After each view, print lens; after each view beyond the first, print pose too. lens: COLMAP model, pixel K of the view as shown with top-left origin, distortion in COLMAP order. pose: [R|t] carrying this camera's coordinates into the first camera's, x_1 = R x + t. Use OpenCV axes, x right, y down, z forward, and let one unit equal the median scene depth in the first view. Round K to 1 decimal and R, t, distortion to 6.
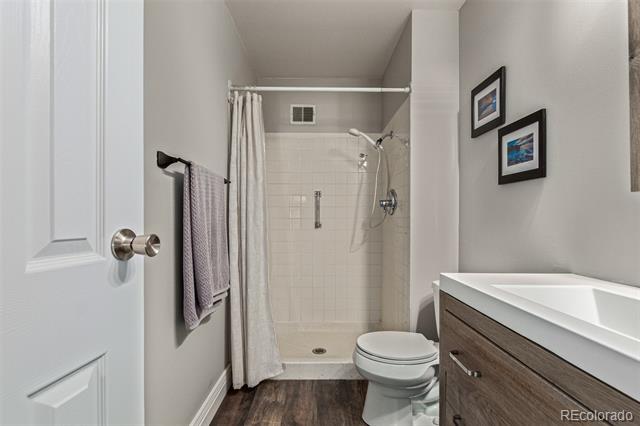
lens RADIAL K [[291.3, 0, 319.2], [0, 291.3, 216.9], [0, 0, 1]] dist [0.016853, -0.002209]
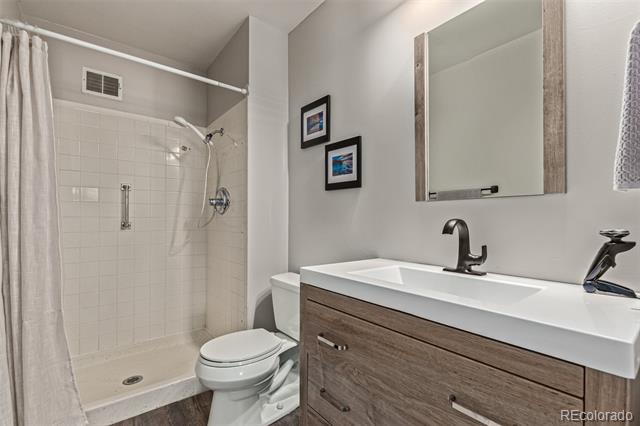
lens RADIAL K [[291.3, 0, 316.8], [0, 291.3, 214.2], [0, 0, 1]] dist [0.016853, -0.002209]
pose [[0.798691, 0.011527, 0.601632, -0.111791], [-0.007532, 0.999930, -0.009159, -0.000212], [-0.601695, 0.002784, 0.798721, 0.042397]]
